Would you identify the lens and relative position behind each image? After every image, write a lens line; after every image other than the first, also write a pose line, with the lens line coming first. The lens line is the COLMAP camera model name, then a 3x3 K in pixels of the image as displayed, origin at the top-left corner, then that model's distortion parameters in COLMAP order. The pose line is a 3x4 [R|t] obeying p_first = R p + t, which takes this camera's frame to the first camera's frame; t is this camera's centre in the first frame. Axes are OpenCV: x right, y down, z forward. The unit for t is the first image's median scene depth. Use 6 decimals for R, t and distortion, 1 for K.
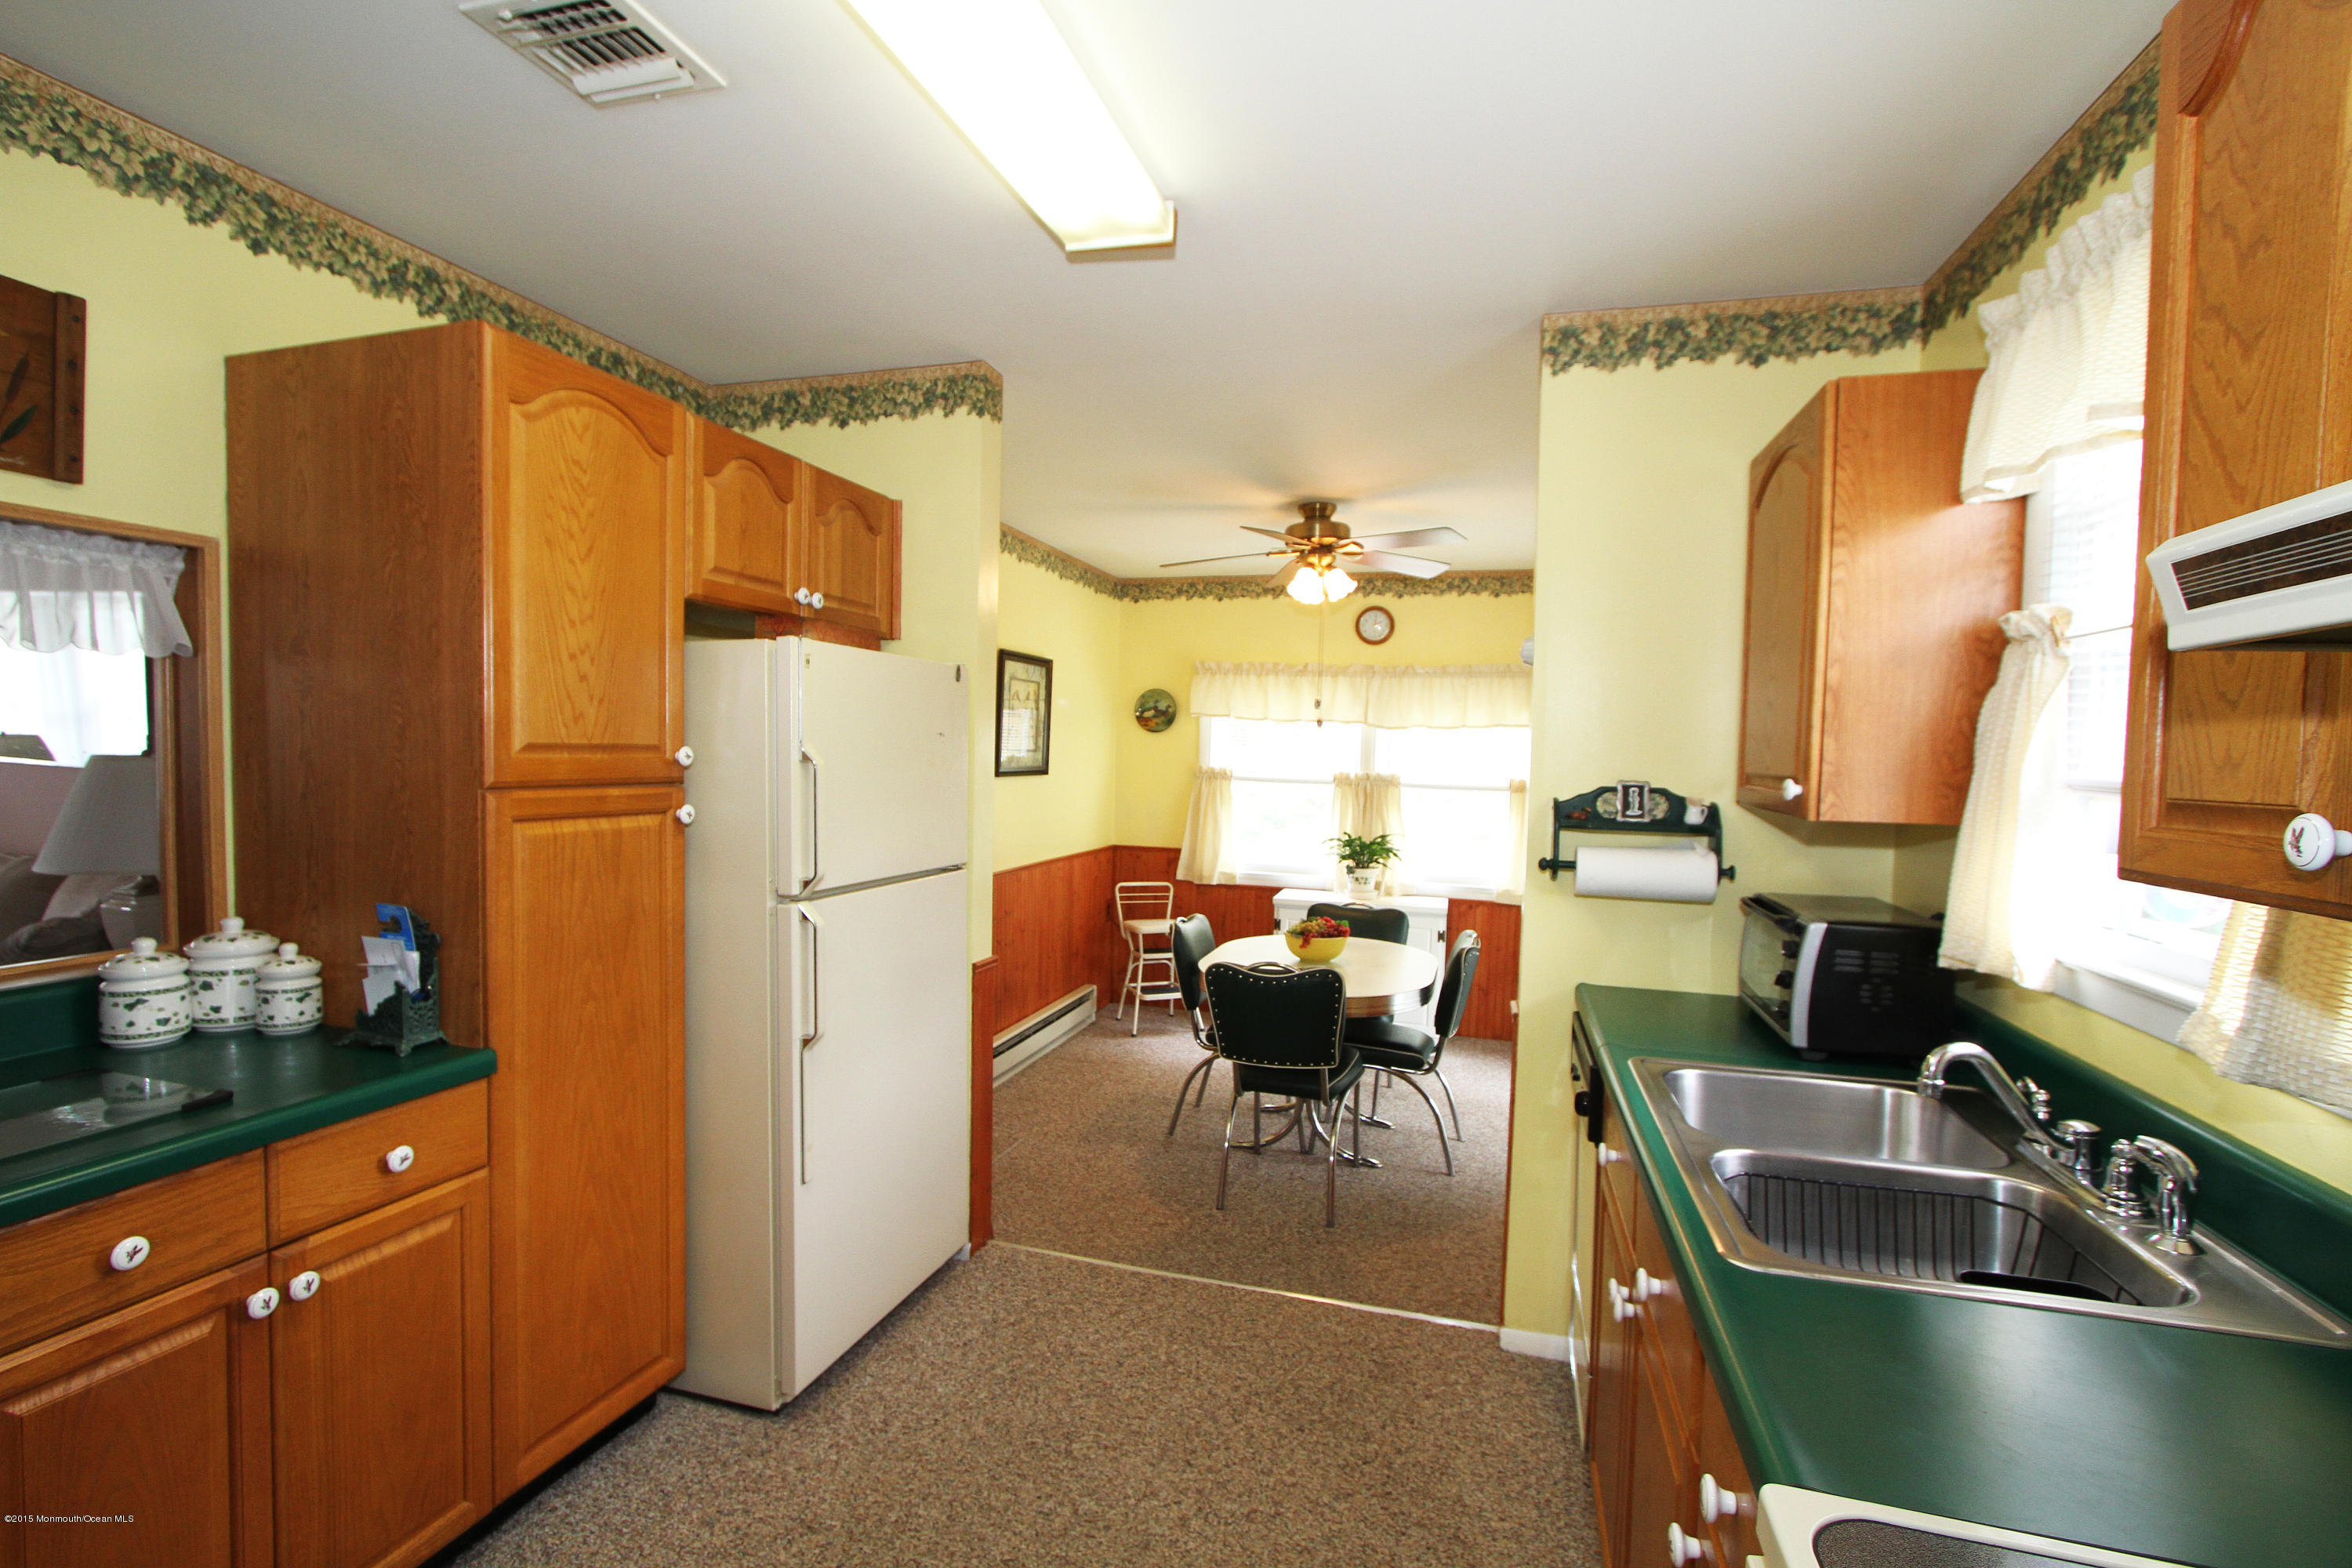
lens RADIAL K [[1076.1, 0, 1176.7], [0, 1076.1, 791.4], [0, 0, 1]] dist [-0.021272, 0.004264]
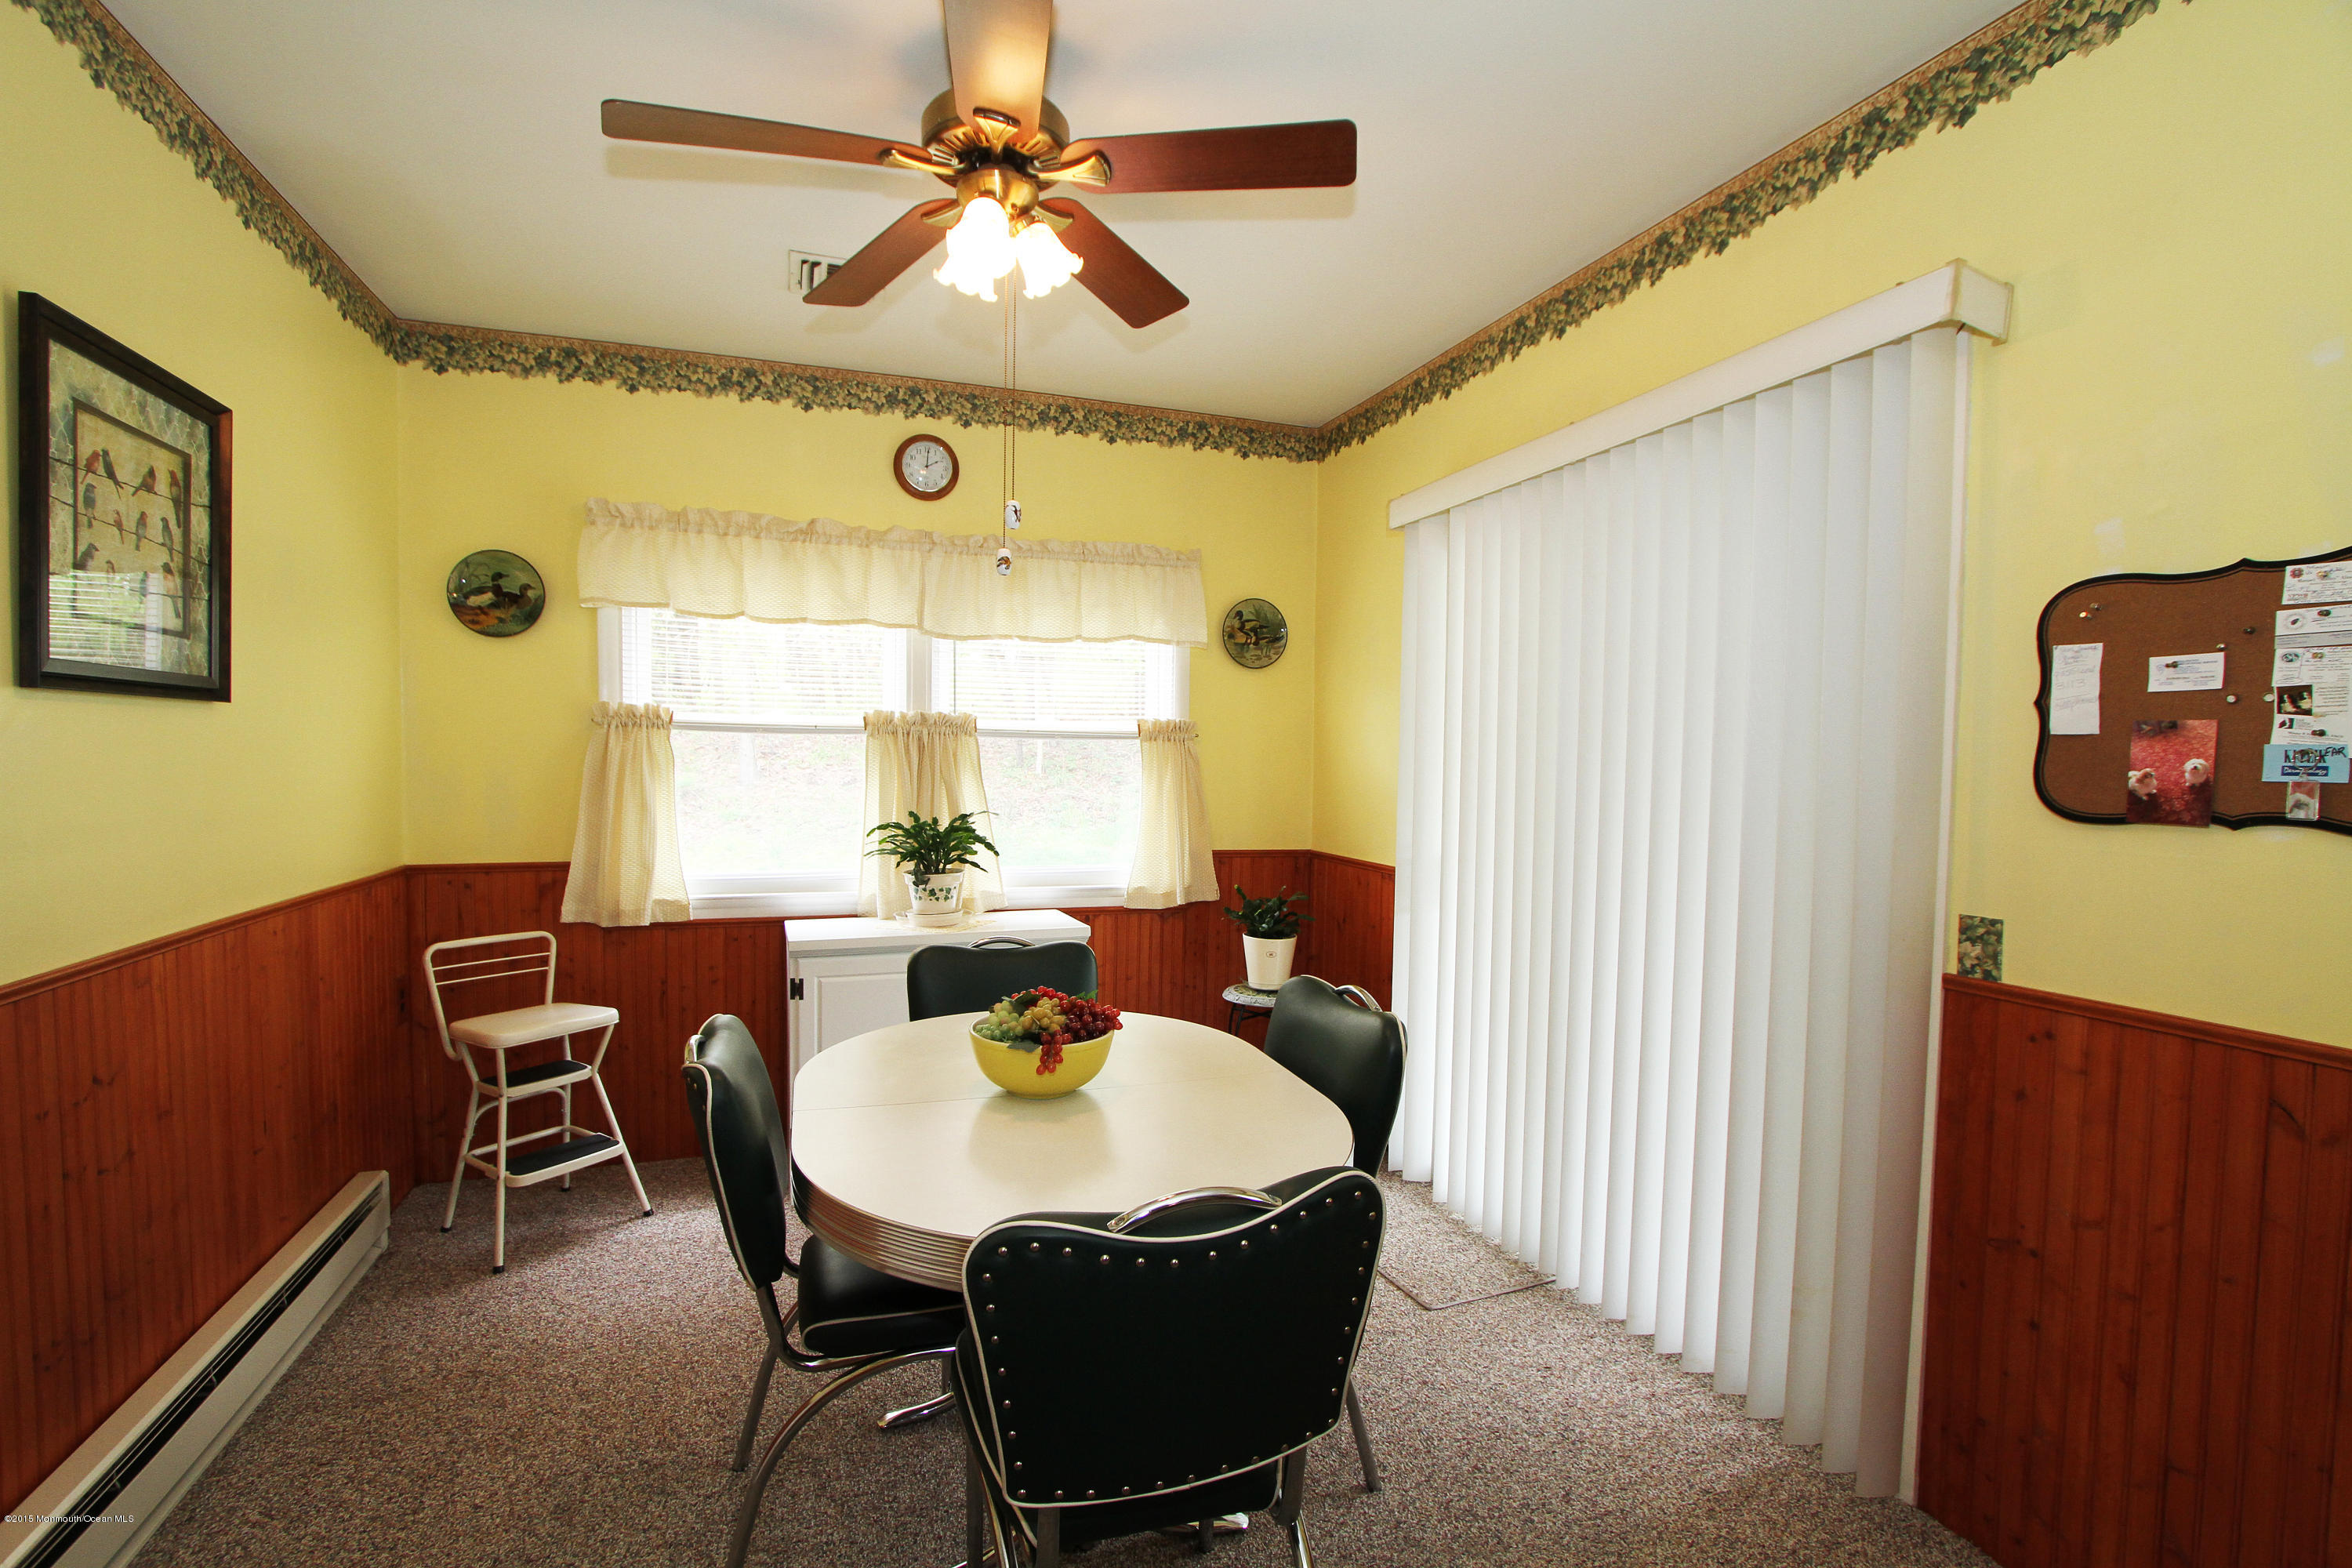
lens RADIAL K [[1076.1, 0, 1177.9], [0, 1076.1, 793.0], [0, 0, 1]] dist [-0.021272, 0.004264]
pose [[0.814279, -0.040745, 0.579042, -0.055876], [0.032022, 0.999167, 0.025277, 0.016852], [-0.579590, -0.002040, 0.814906, 0.428352]]
